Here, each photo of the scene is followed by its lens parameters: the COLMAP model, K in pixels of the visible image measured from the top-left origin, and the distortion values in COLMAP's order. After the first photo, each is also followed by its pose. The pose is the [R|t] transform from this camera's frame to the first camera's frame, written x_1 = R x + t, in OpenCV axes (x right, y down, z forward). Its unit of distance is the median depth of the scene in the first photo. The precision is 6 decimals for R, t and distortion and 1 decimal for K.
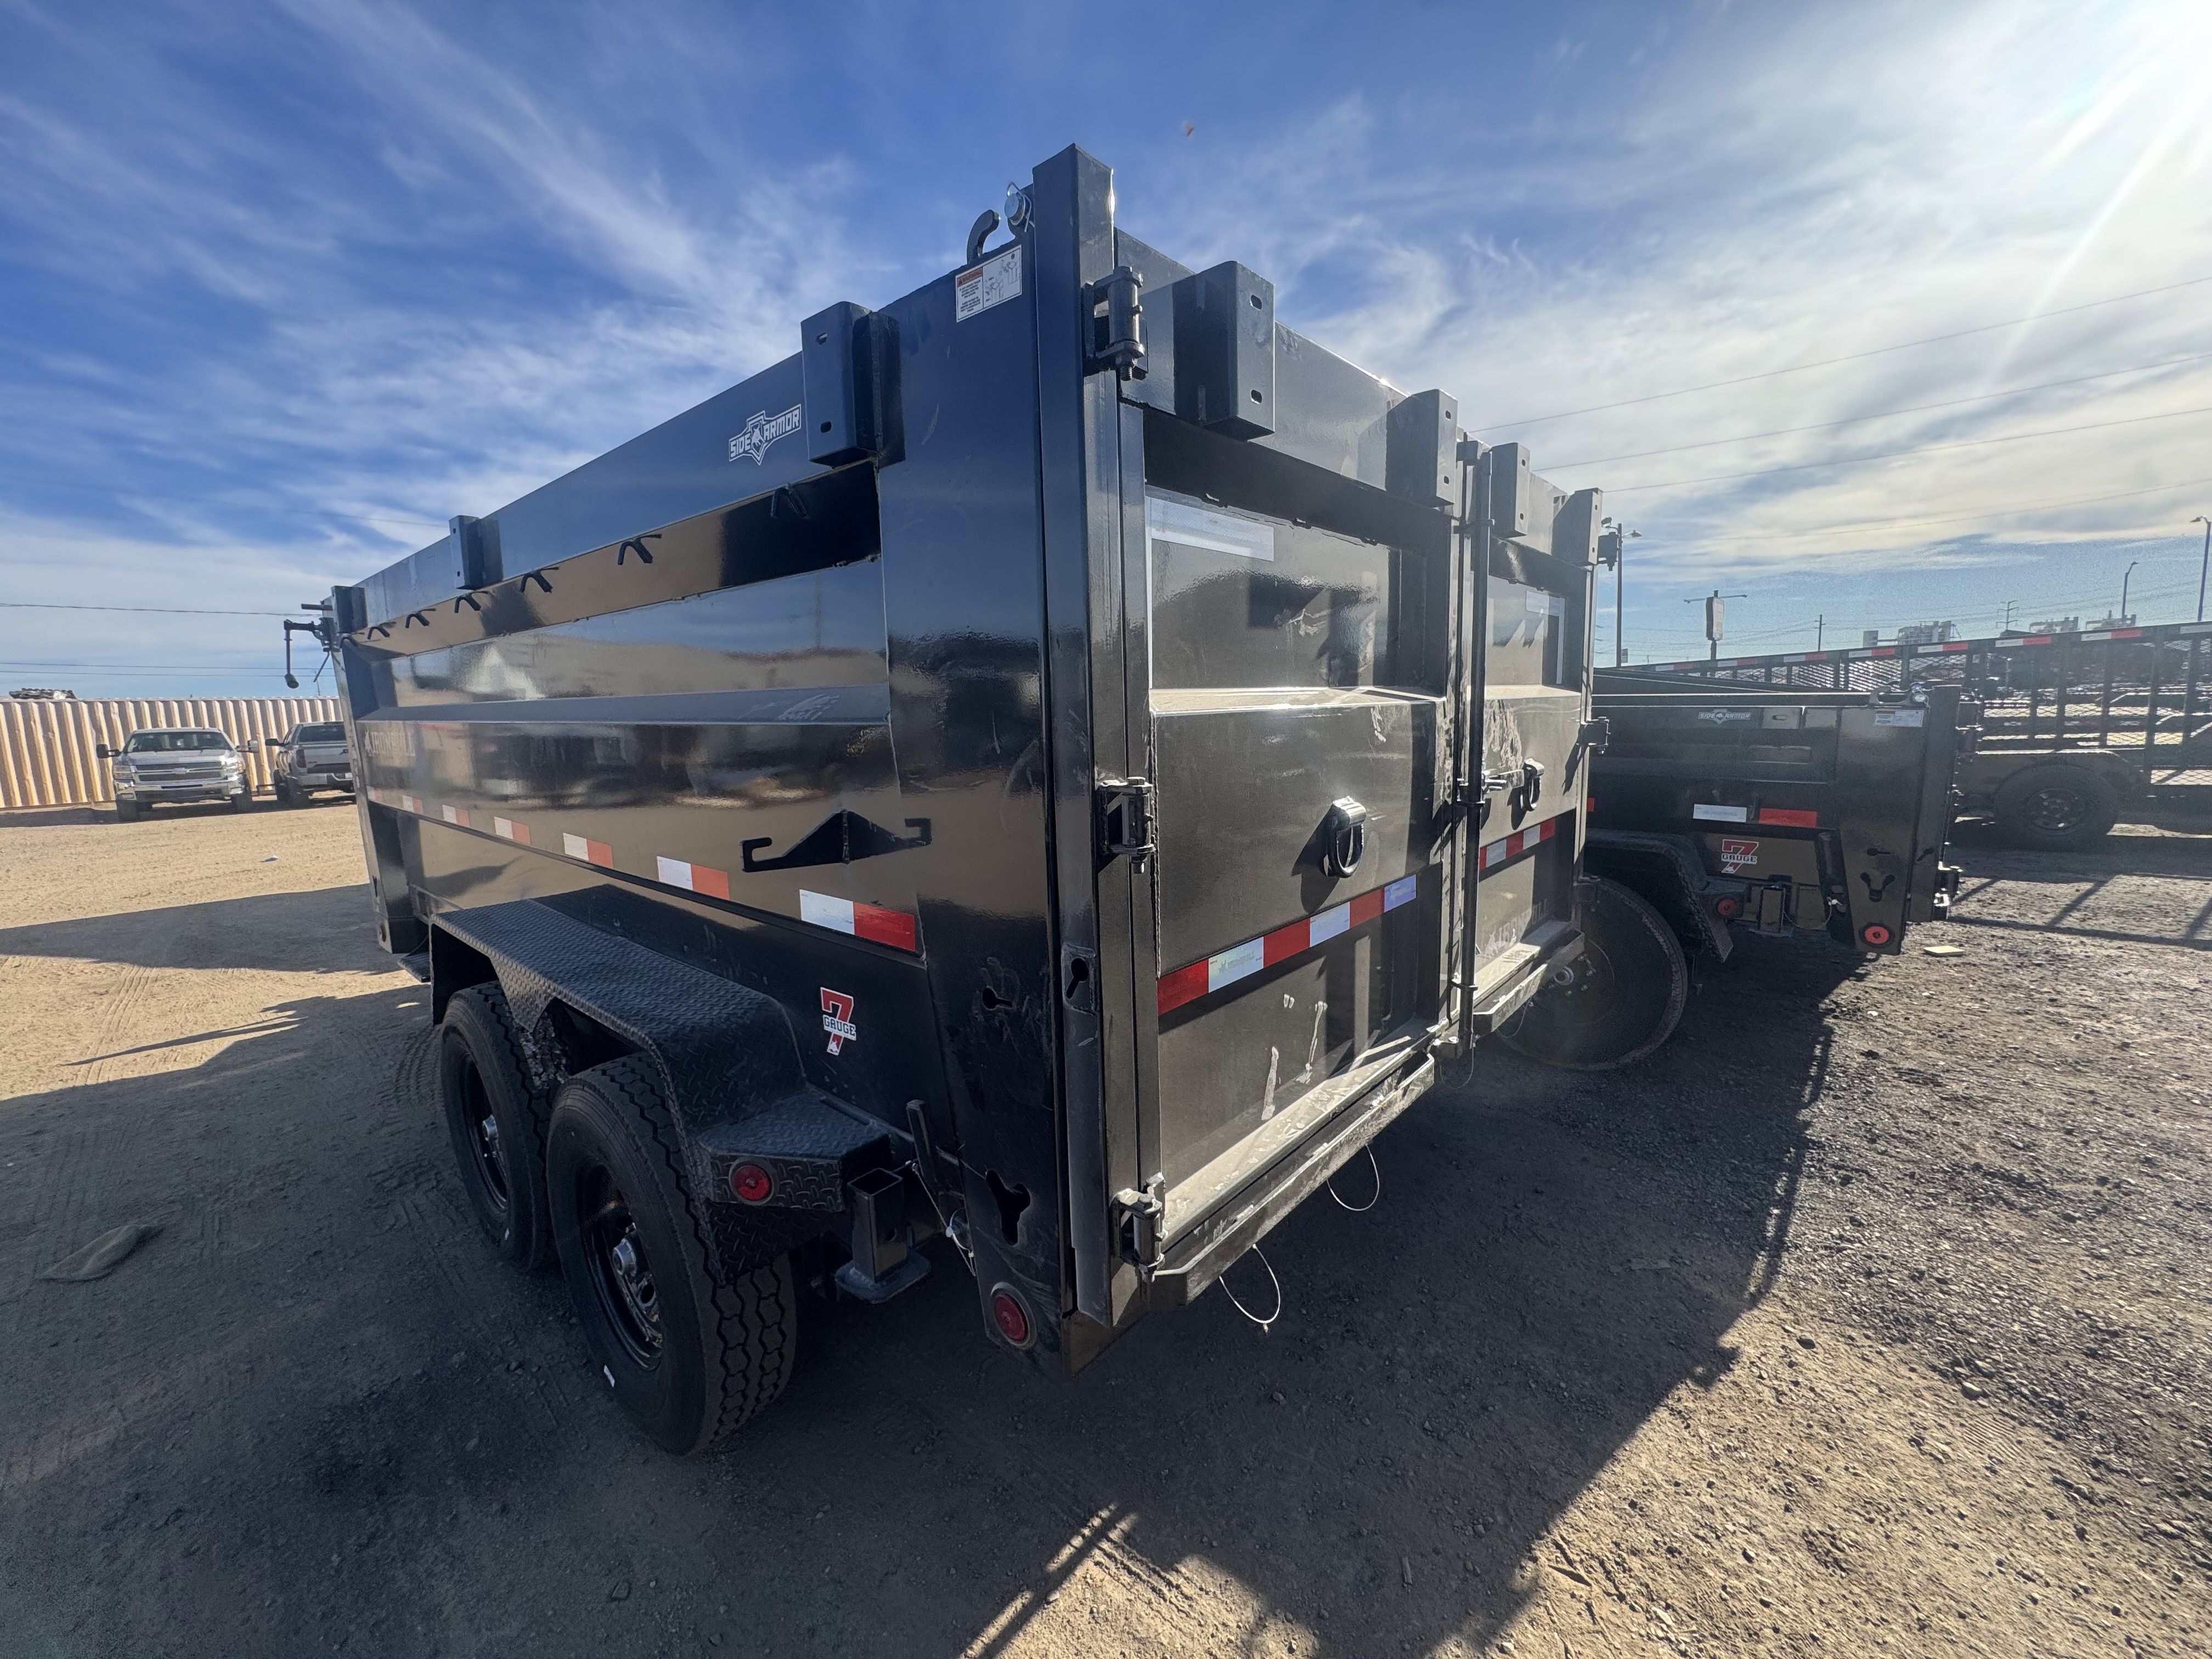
lens RADIAL K [[884.2, 0, 1106.0], [0, 884.2, 829.5], [0, 0, 1]] dist [0.000438, -0.000079]
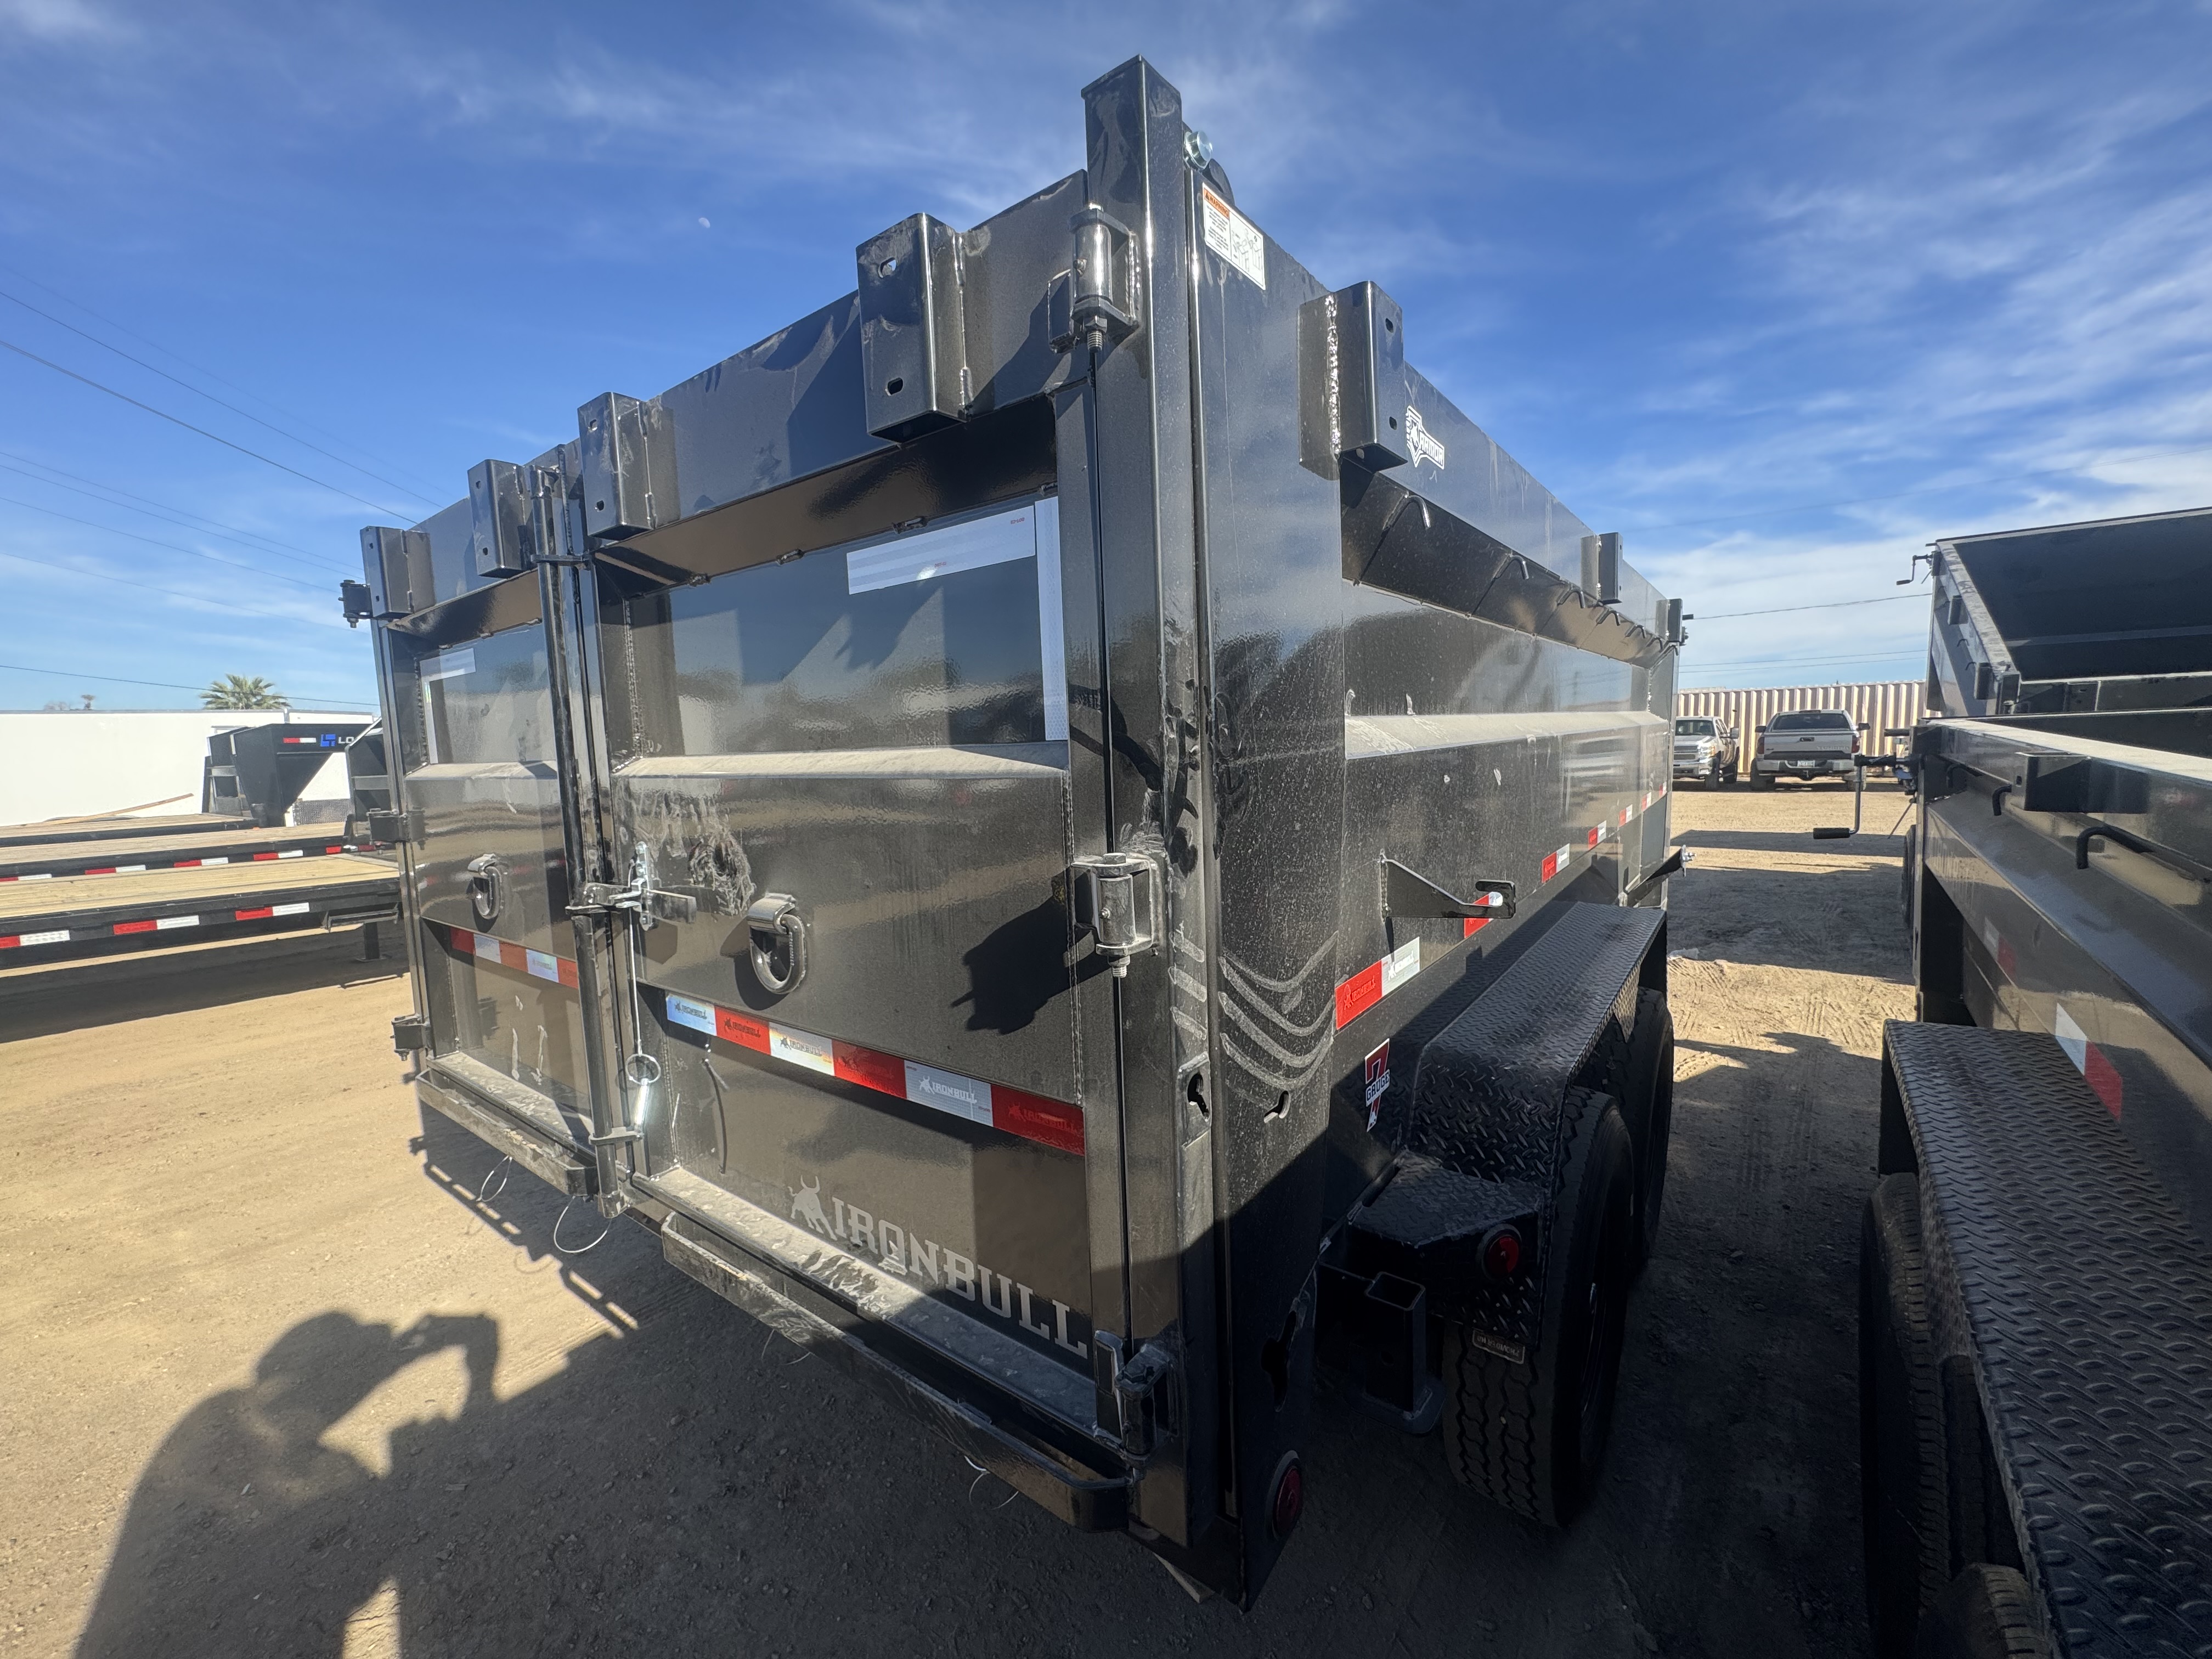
lens RADIAL K [[891.7, 0, 1104.2], [0, 891.7, 825.1], [0, 0, 1]] dist [-0.004574, -0.000479]
pose [[0.062098, 0.121594, -0.990635, 0.676224], [-0.105975, 0.987743, 0.114596, -0.133461], [0.992428, 0.097867, 0.074223, 0.773026]]
